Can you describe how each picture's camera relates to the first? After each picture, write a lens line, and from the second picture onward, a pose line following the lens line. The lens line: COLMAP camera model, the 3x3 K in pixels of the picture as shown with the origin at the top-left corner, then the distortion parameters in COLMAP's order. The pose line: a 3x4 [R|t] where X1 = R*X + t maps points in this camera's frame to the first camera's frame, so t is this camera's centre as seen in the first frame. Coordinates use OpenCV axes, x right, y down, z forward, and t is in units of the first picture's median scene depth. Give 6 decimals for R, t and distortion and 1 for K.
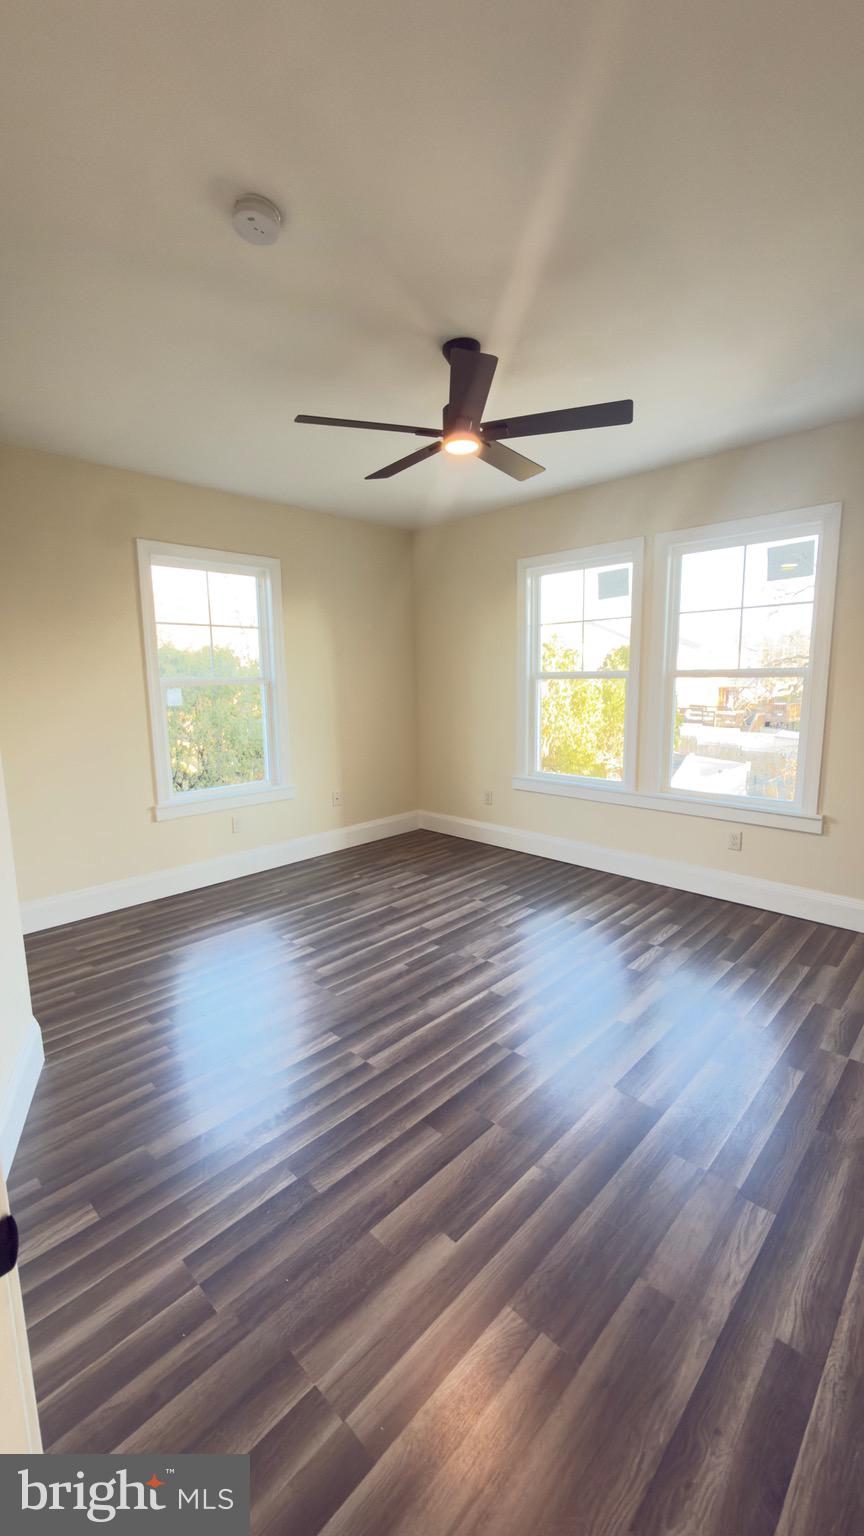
lens RADIAL K [[613.8, 0, 432.0], [0, 613.8, 768.0], [0, 0, 1]] dist [-0.002380, -0.000114]
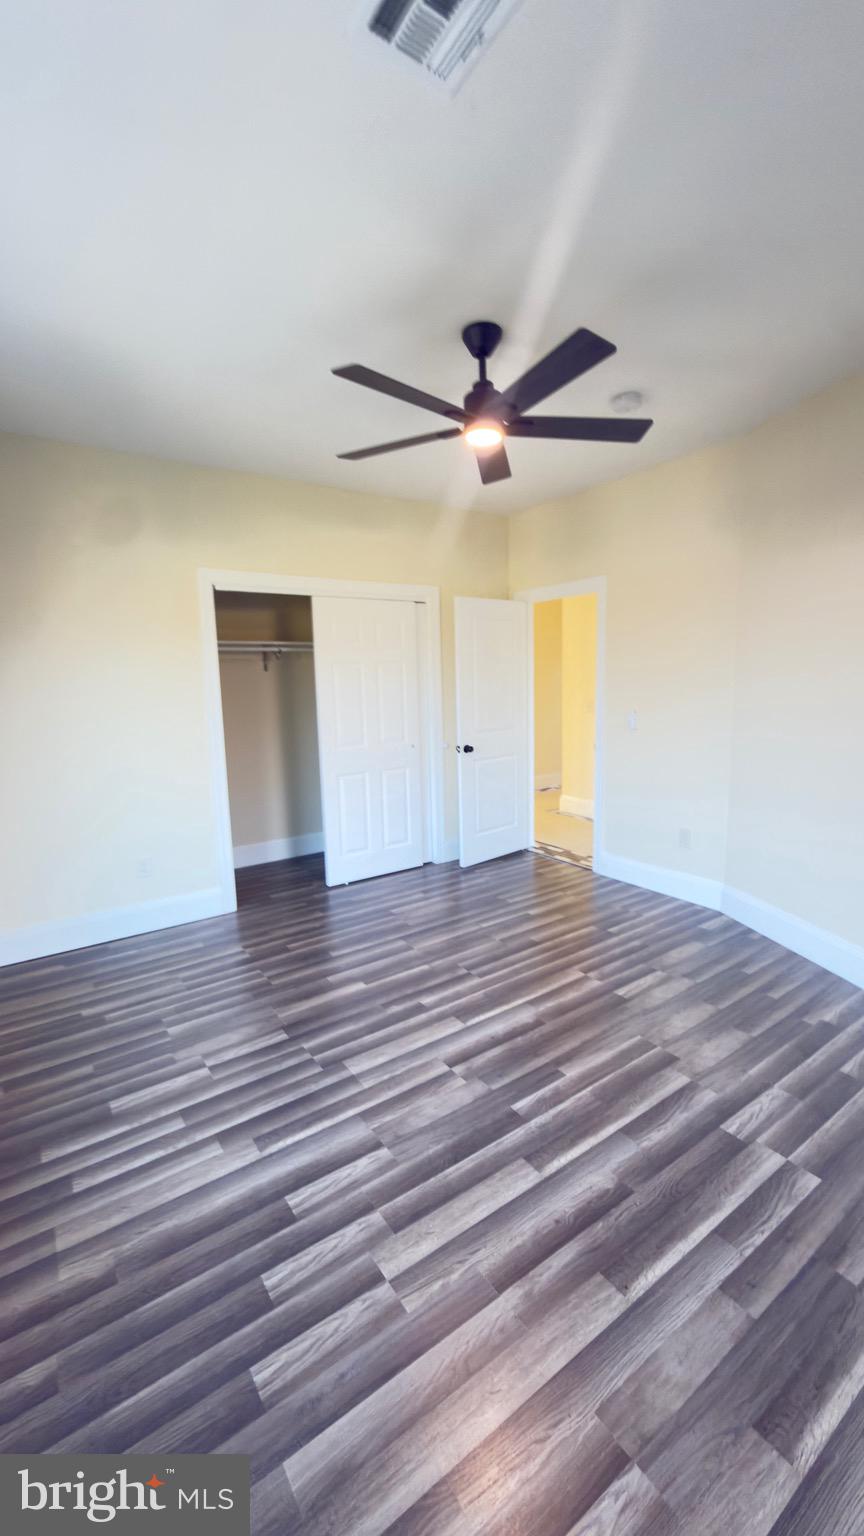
lens RADIAL K [[613.8, 0, 432.0], [0, 613.8, 768.0], [0, 0, 1]] dist [-0.002380, -0.000114]
pose [[-0.980070, 0.016839, 0.197936, -0.038533], [0.073808, 0.955941, 0.284128, -0.225947], [-0.184430, 0.293075, -0.938133, 1.507609]]
